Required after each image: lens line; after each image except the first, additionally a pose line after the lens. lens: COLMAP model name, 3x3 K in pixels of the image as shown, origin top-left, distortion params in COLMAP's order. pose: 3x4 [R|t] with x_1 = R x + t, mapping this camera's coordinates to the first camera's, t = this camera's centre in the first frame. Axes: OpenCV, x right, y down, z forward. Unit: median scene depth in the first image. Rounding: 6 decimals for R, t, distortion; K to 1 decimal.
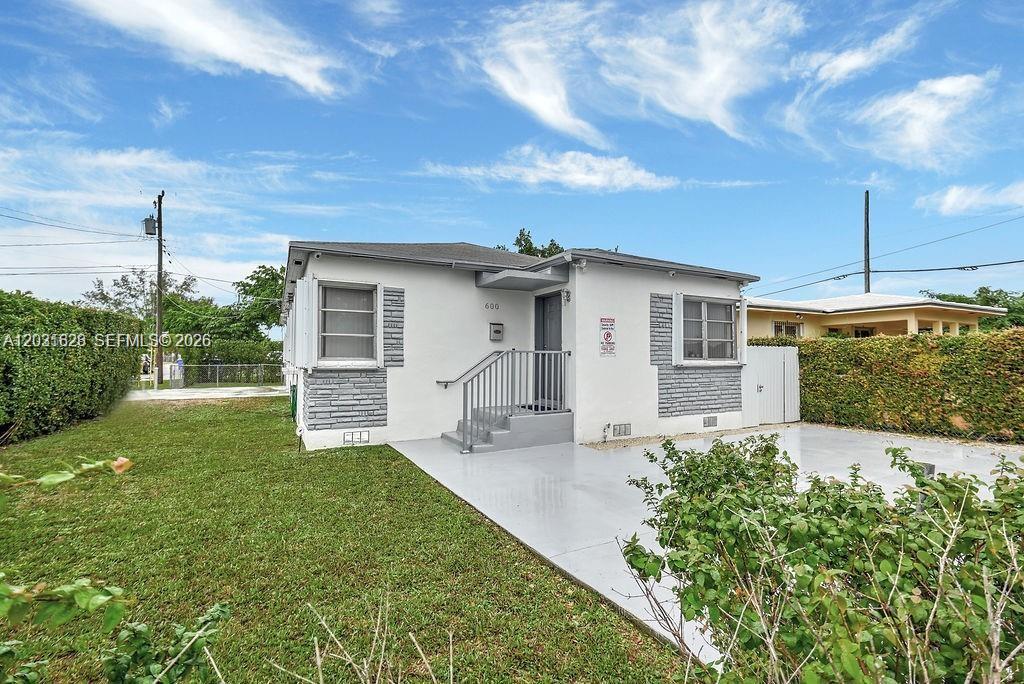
lens RADIAL K [[468.4, 0, 526.0], [0, 468.4, 341.8], [0, 0, 1]] dist [0.003514, -0.001515]
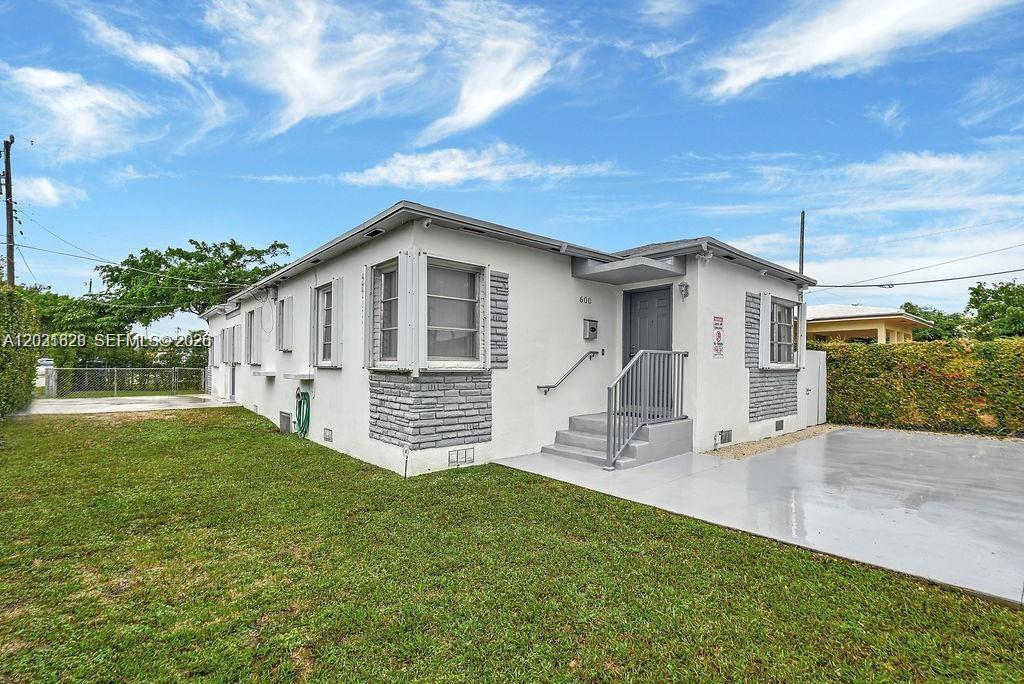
lens RADIAL K [[468.4, 0, 513.9], [0, 468.4, 364.4], [0, 0, 1]] dist [0.003514, -0.001515]
pose [[0.972702, 0.004442, 0.232017, -0.411112], [-0.012669, 0.999342, 0.033982, 0.016270], [-0.231714, -0.035993, 0.972118, 0.183540]]
